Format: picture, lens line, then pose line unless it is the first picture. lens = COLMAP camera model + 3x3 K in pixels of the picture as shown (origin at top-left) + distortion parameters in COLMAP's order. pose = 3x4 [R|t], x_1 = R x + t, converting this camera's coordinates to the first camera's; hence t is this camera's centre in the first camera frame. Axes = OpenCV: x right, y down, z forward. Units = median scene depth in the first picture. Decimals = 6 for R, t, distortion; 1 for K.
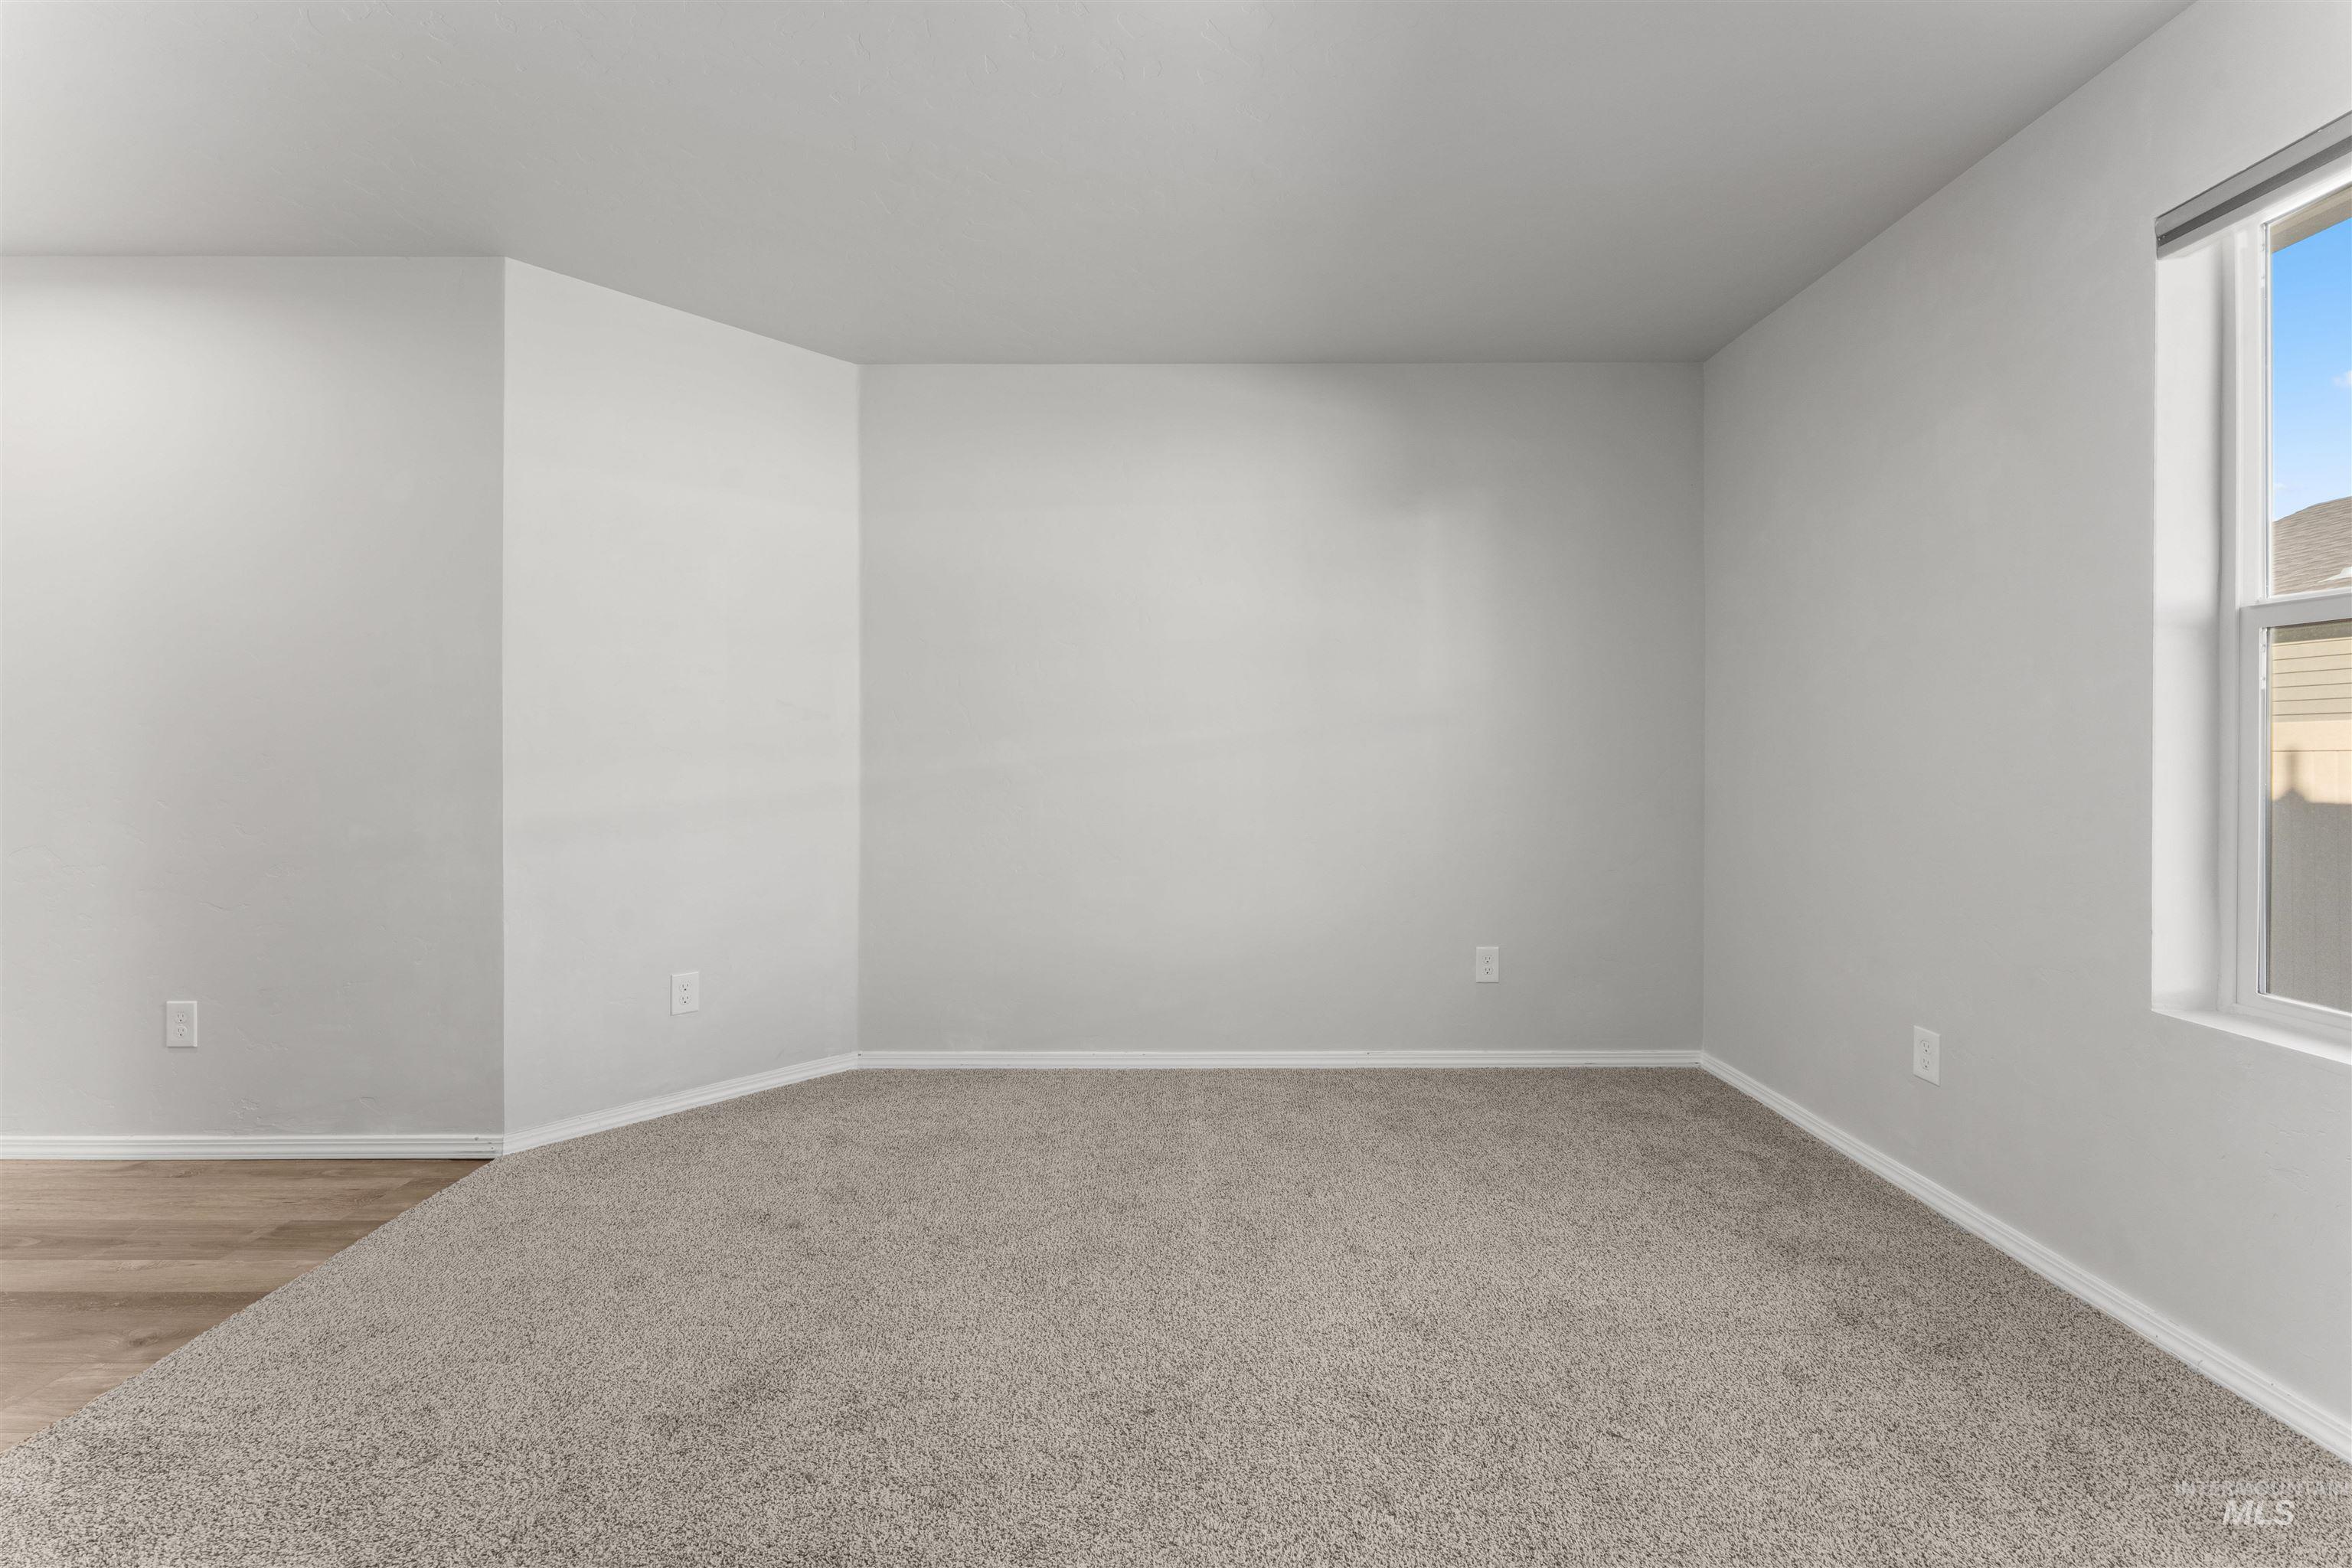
lens RADIAL K [[949.7, 0, 1179.1], [0, 949.7, 753.2], [0, 0, 1]] dist [0.000726, -0.001215]
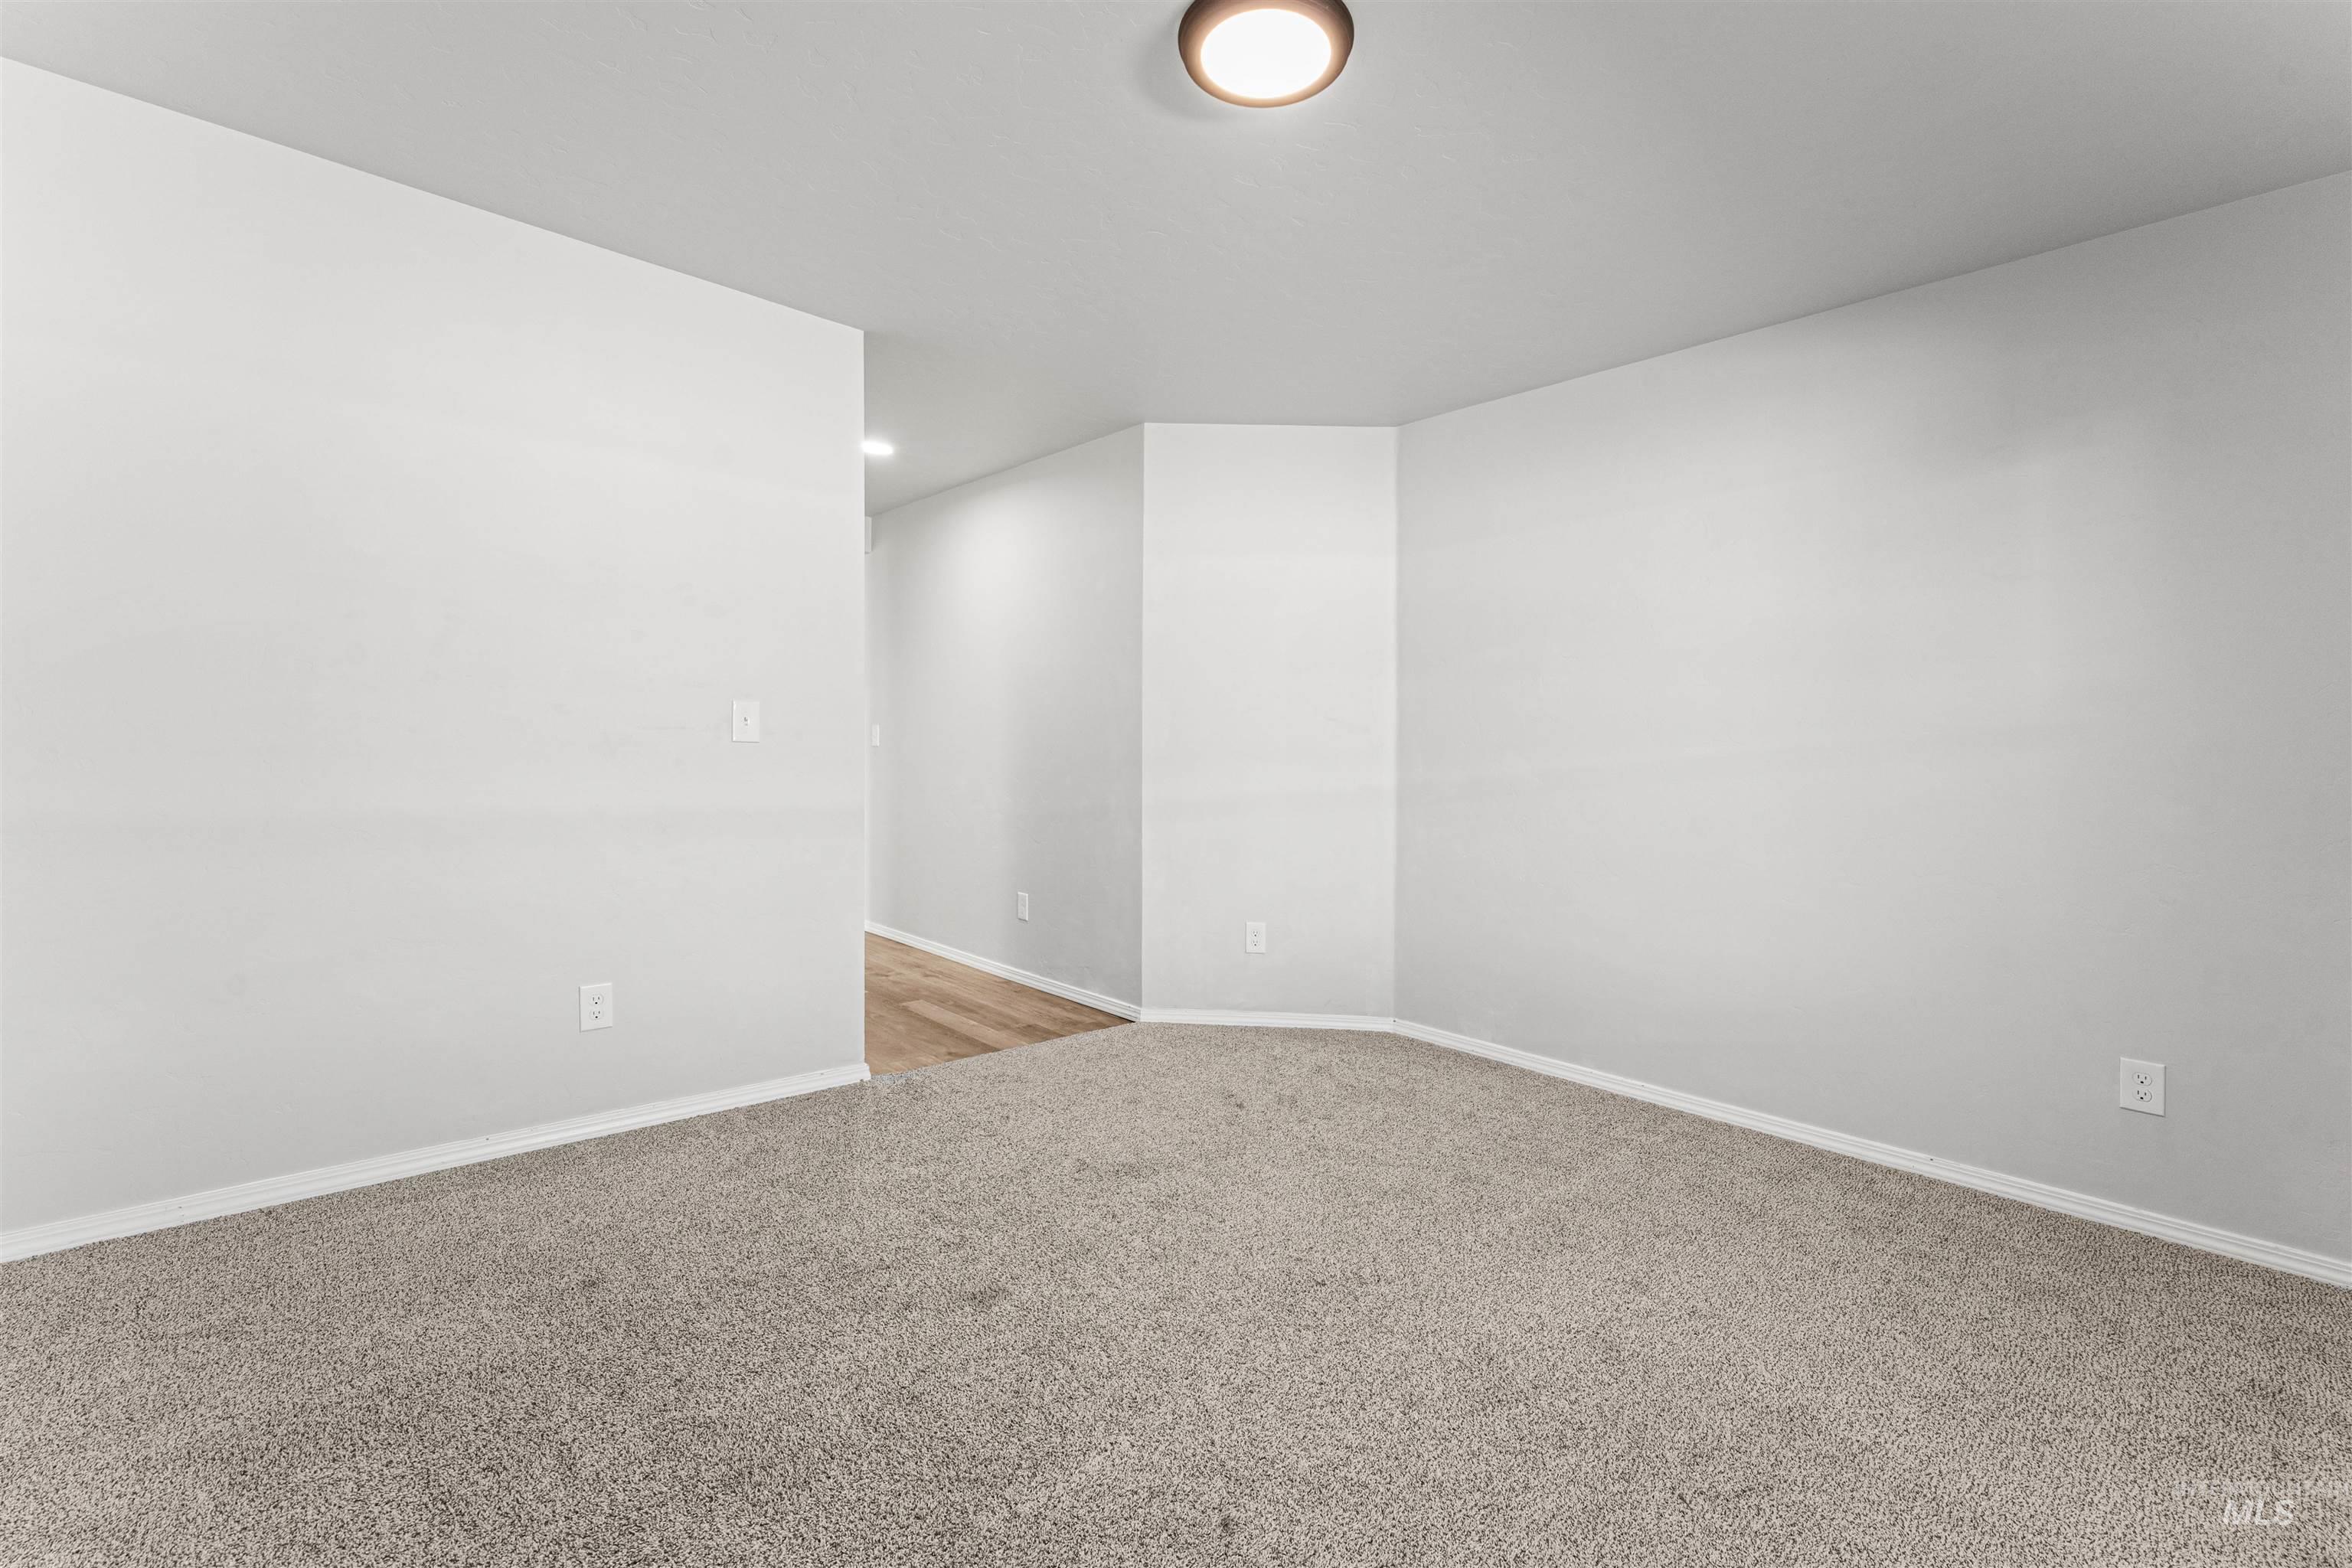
lens RADIAL K [[949.7, 0, 1155.0], [0, 949.7, 783.3], [0, 0, 1]] dist [0.000726, -0.001215]
pose [[0.681107, 0.042520, -0.730948, 0.385477], [-0.030582, 0.999093, 0.029622, 0.001766], [0.731545, 0.002178, 0.681790, -0.008670]]
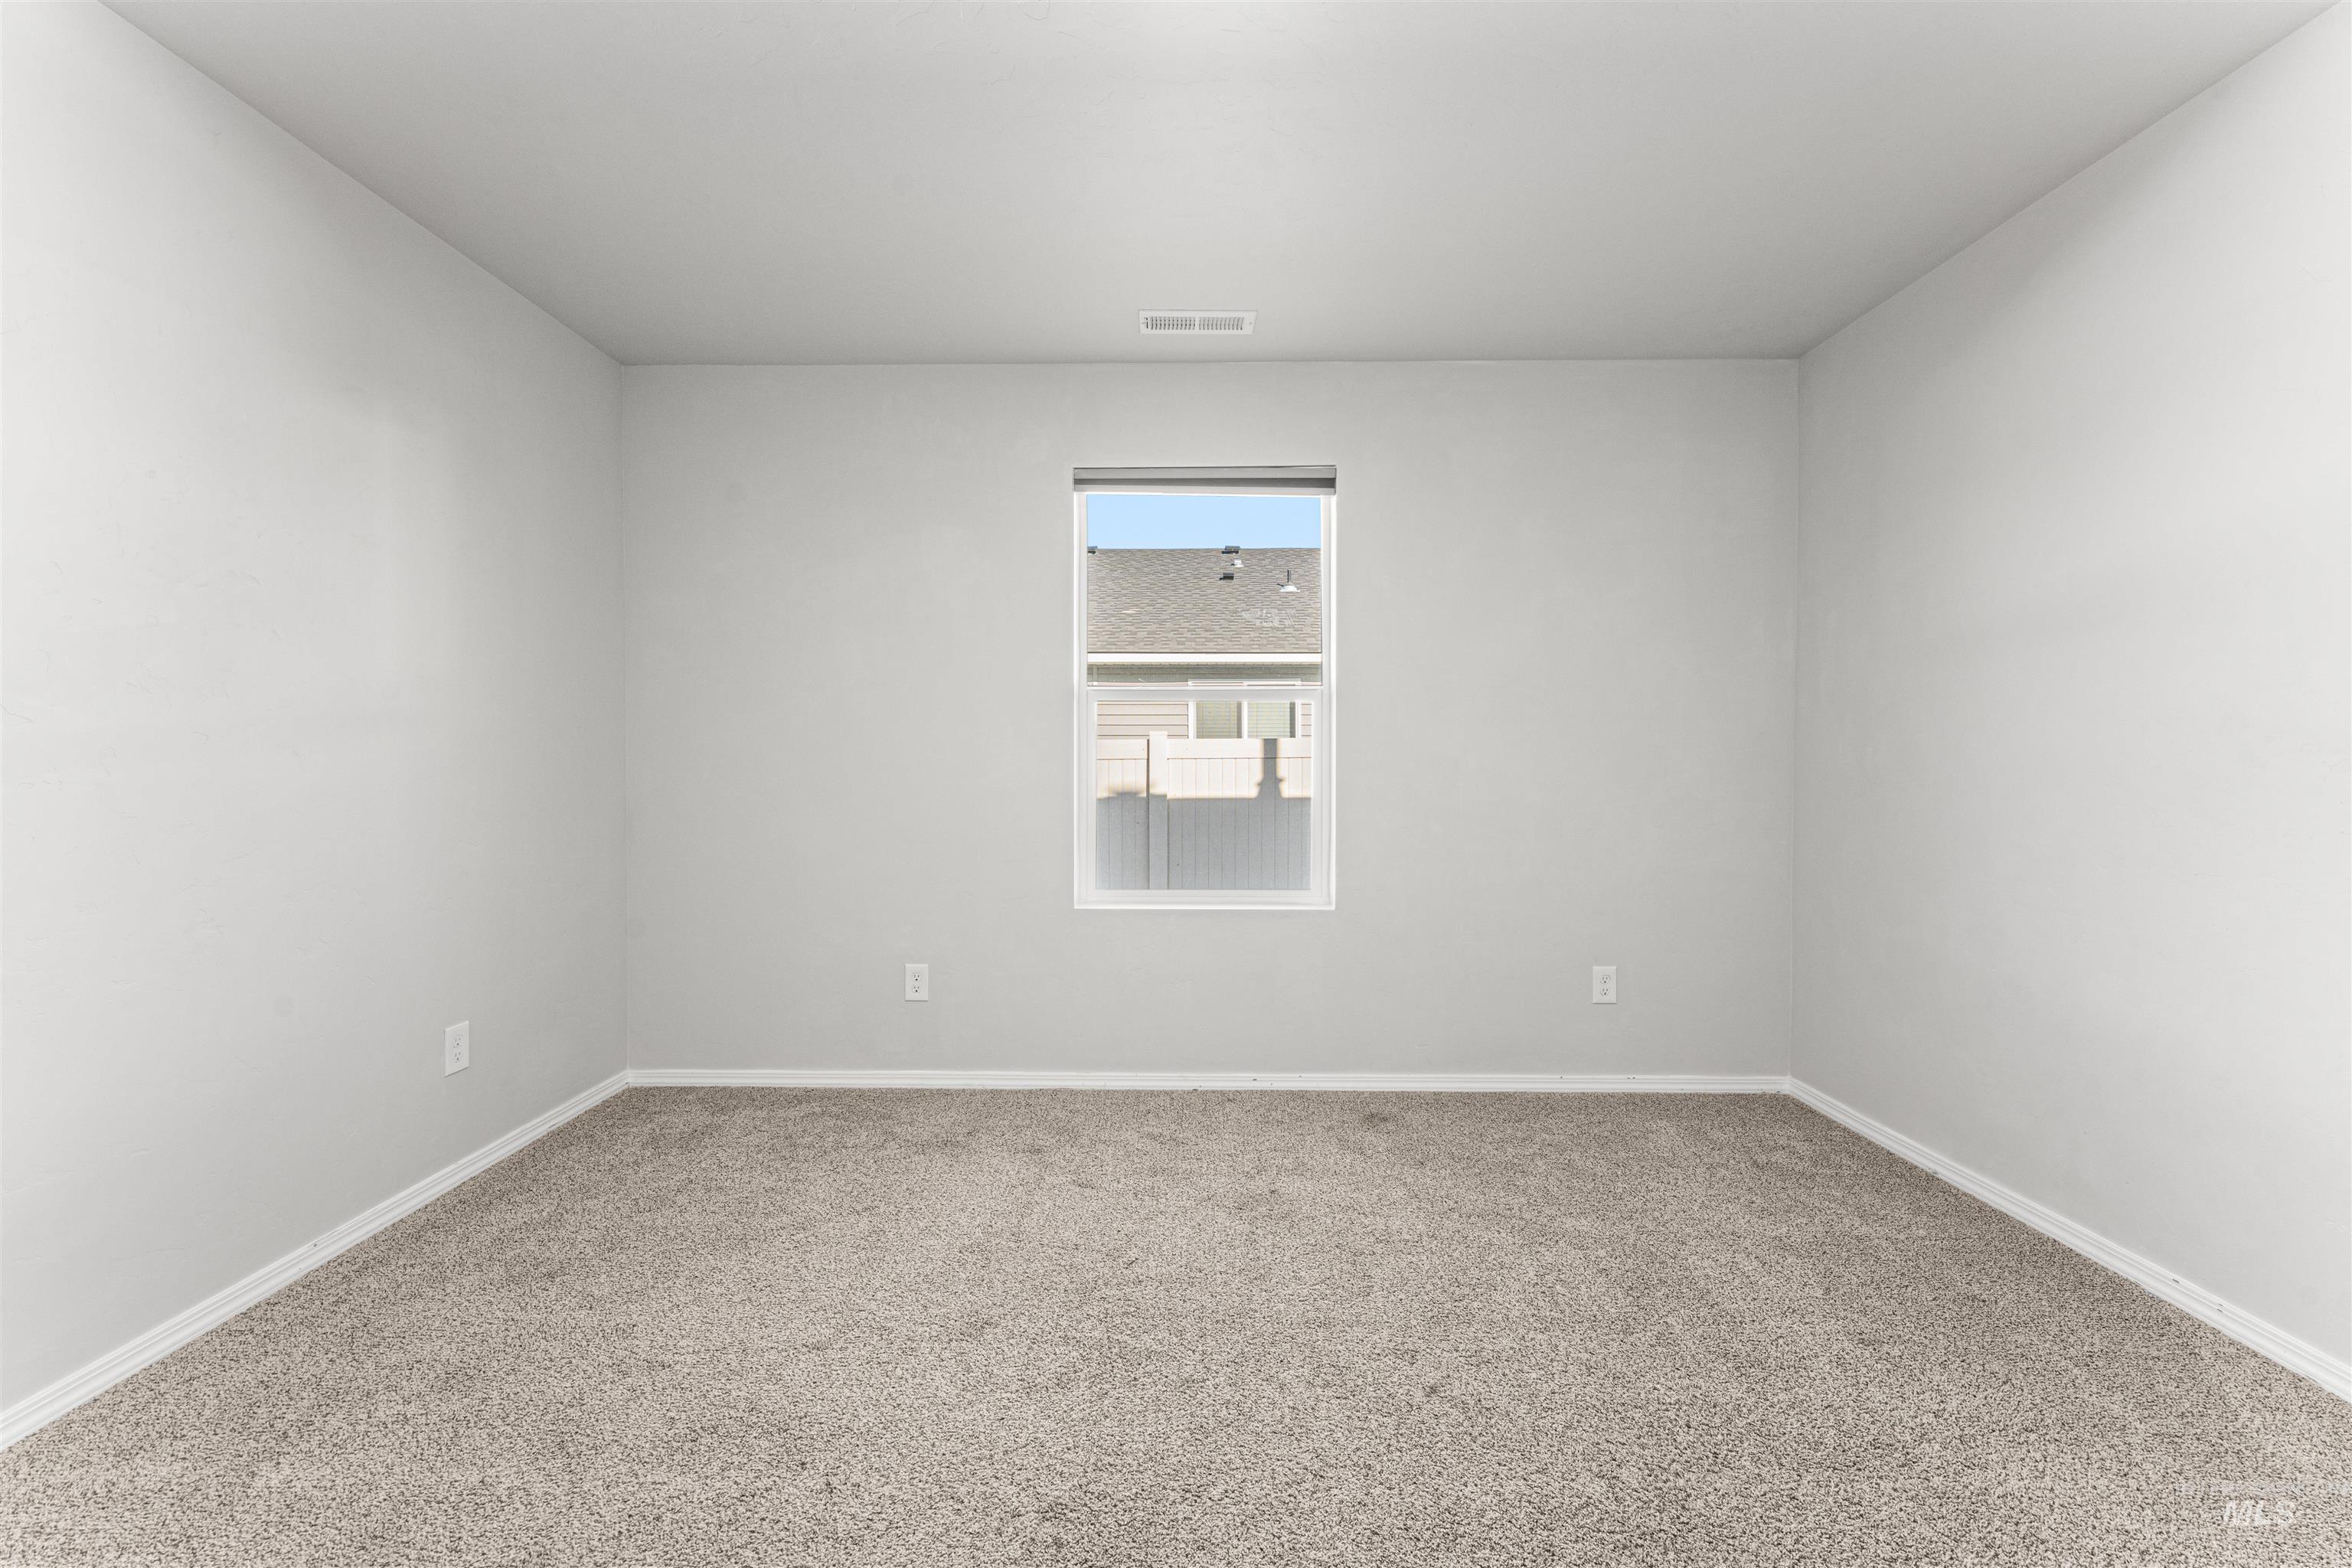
lens RADIAL K [[949.7, 0, 1174.1], [0, 949.7, 772.9], [0, 0, 1]] dist [0.000726, -0.001215]
pose [[0.017392, -0.009783, 0.999801, -0.485368], [0.001676, 0.999951, 0.009755, -0.002009], [-0.999847, 0.001506, 0.017407, 0.487665]]
